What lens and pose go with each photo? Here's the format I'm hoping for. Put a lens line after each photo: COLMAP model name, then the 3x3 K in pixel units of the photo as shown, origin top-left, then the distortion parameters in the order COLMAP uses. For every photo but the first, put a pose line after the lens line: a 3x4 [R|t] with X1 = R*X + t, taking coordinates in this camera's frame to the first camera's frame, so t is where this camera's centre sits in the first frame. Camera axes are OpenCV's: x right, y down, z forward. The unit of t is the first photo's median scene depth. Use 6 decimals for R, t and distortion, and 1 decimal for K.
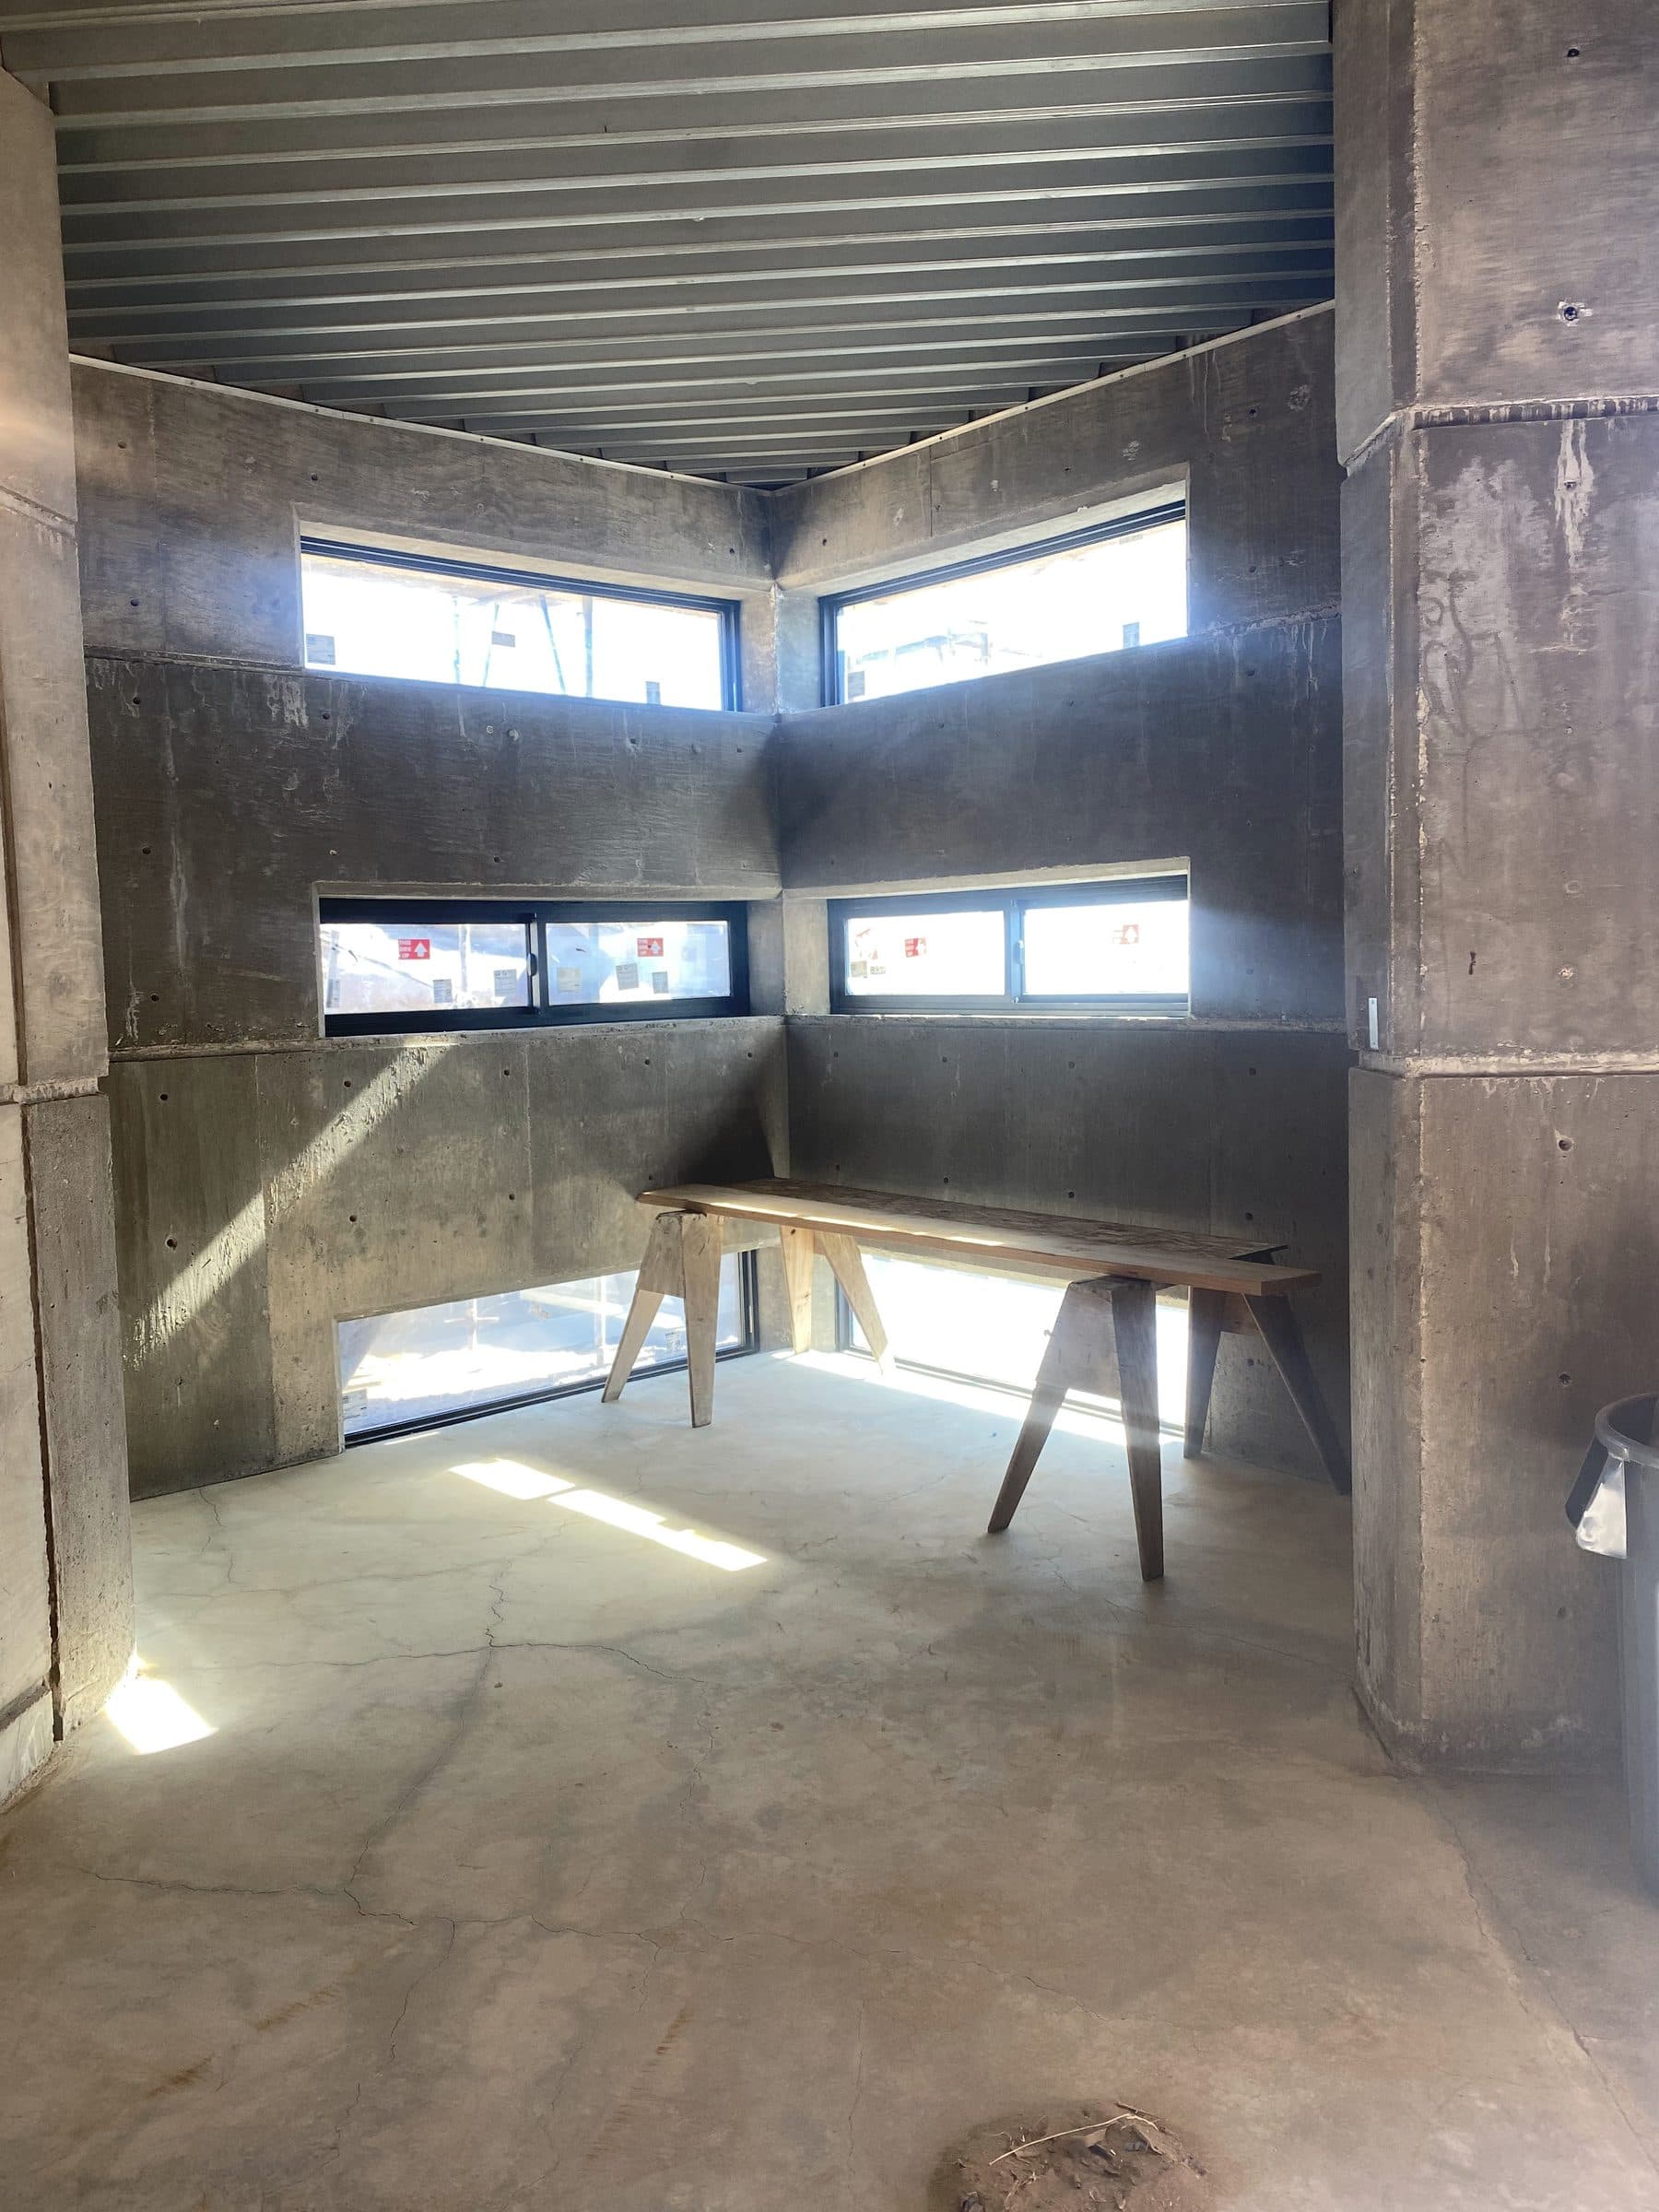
lens RADIAL K [[1688.4, 0, 827.5], [0, 1688.4, 1108.8], [0, 0, 1]] dist [0.027576, -0.018725]
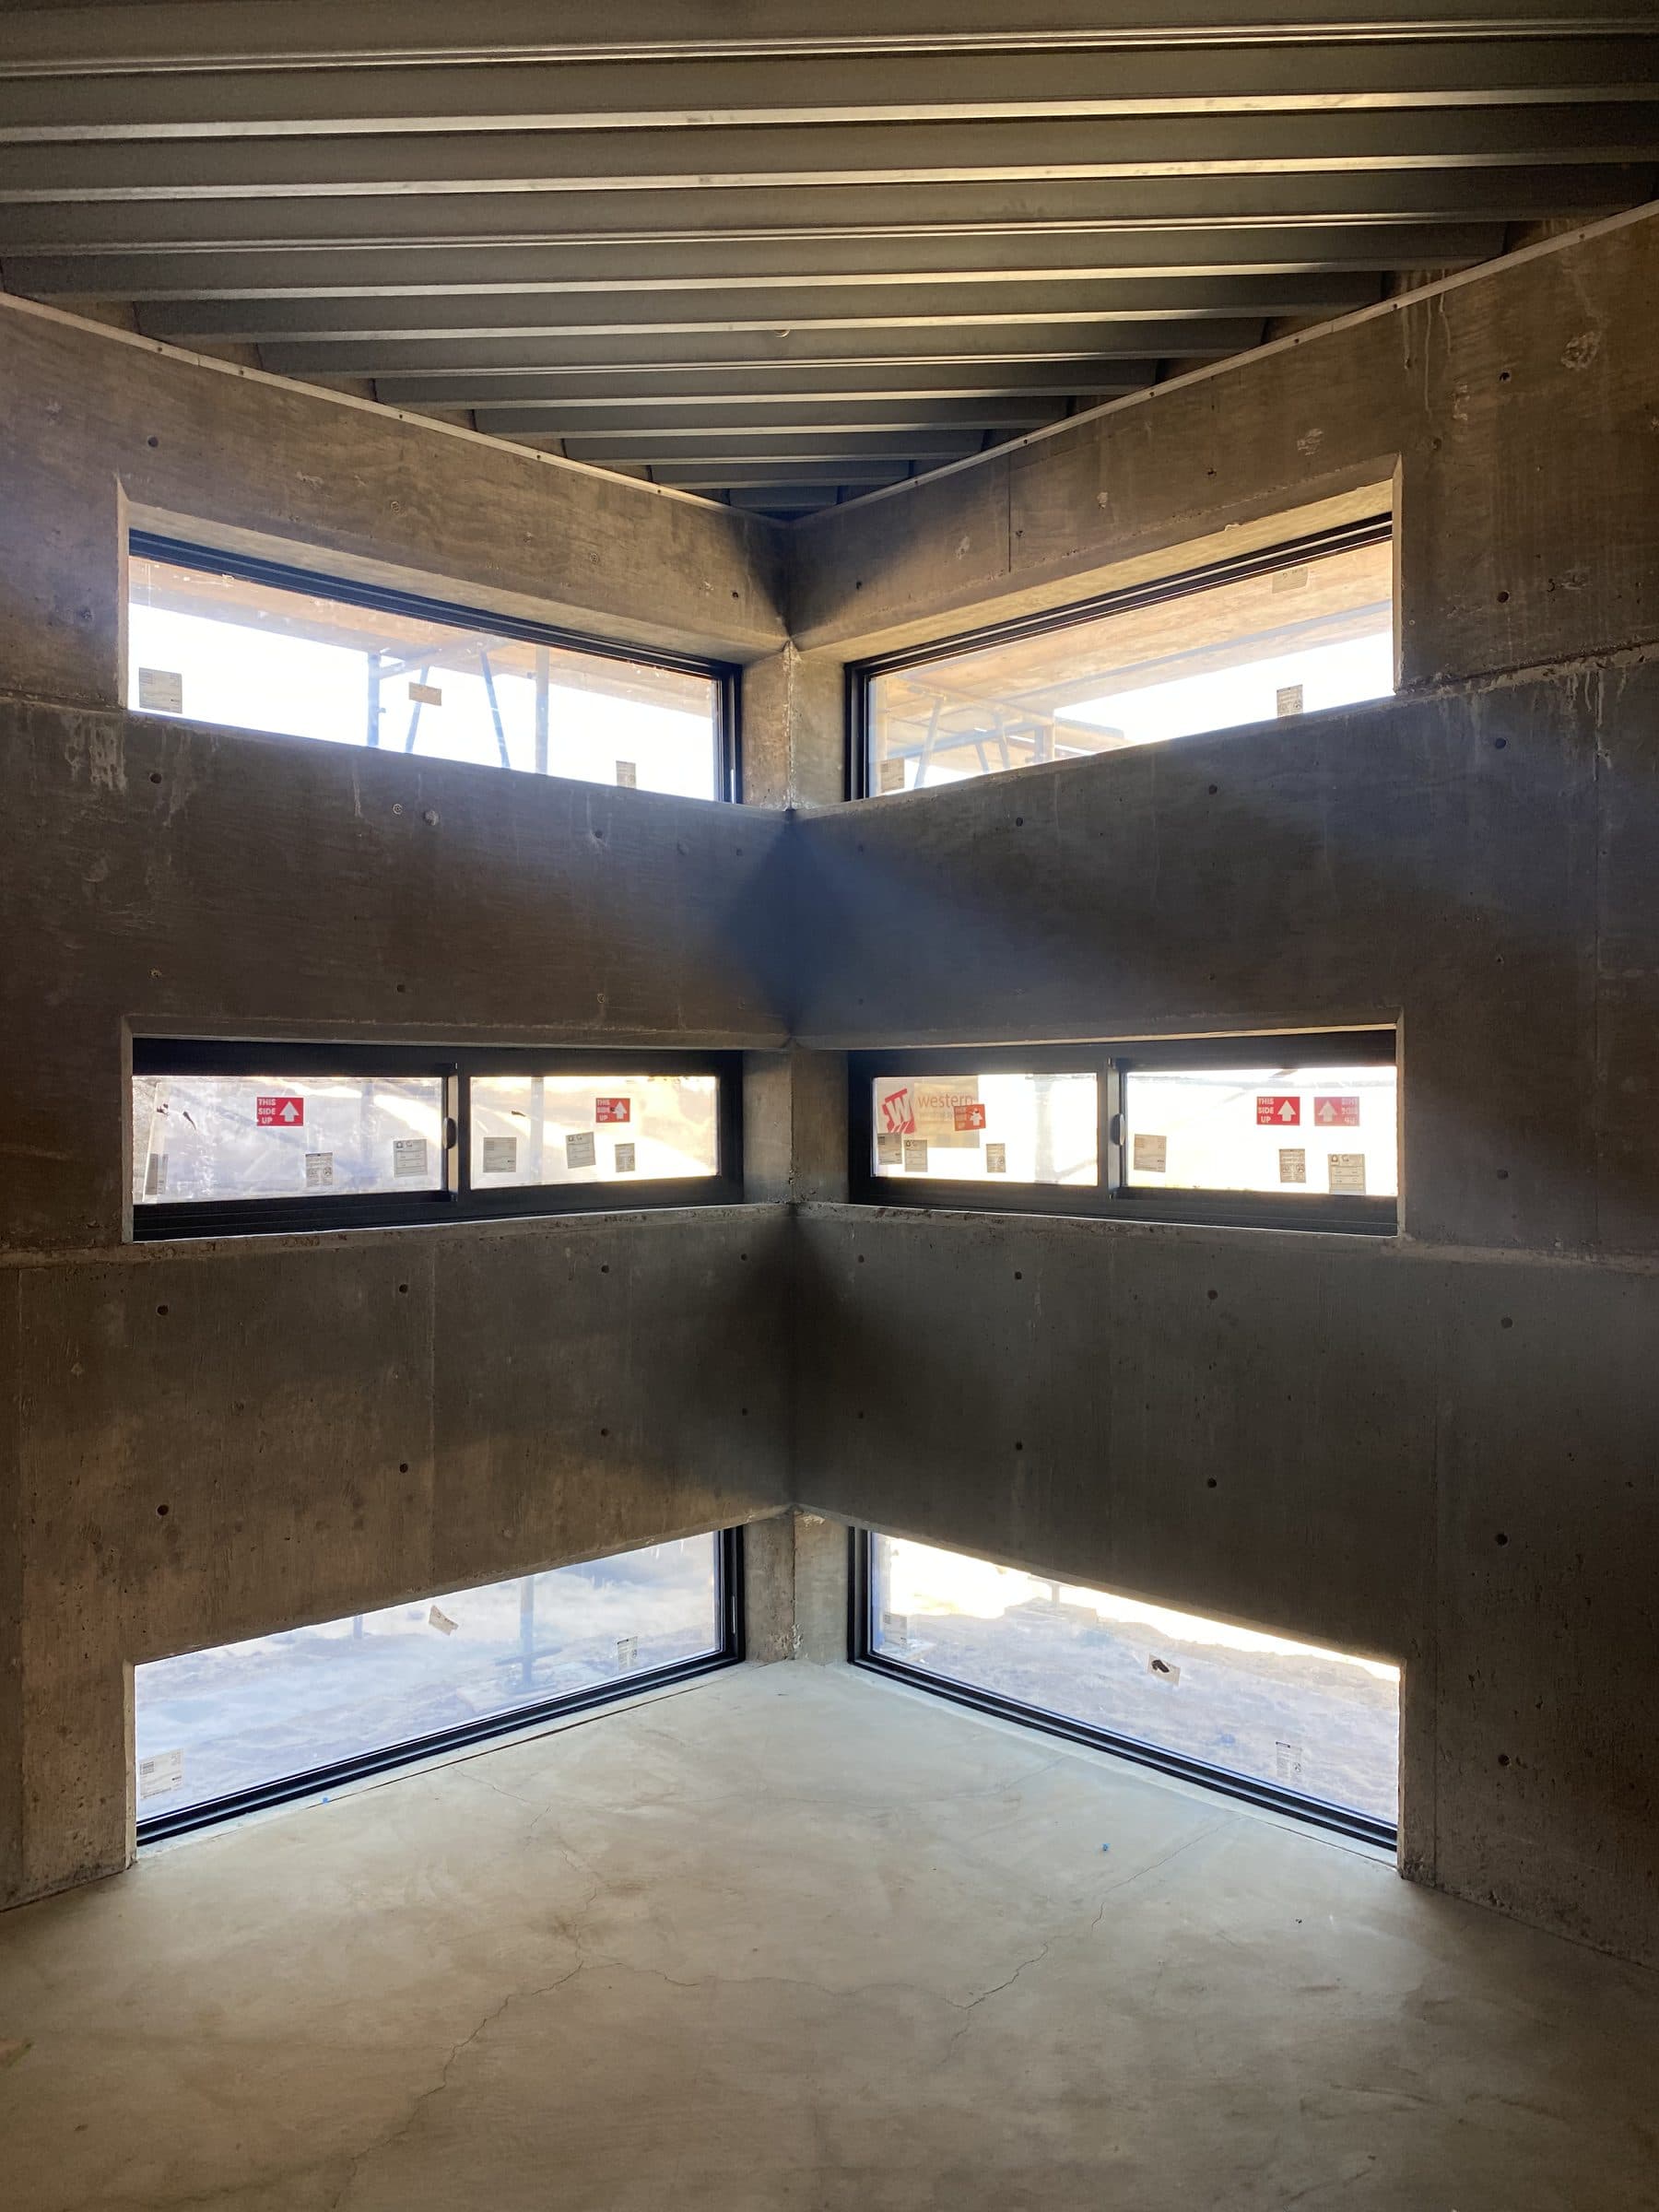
lens RADIAL K [[1688.4, 0, 826.5], [0, 1688.4, 1106.4], [0, 0, 1]] dist [0.027576, -0.018725]
pose [[0.999391, 0.019253, 0.029099, -0.037883], [-0.016736, 0.996291, -0.084399, -0.042518], [-0.030616, 0.083861, 0.996007, 0.299547]]
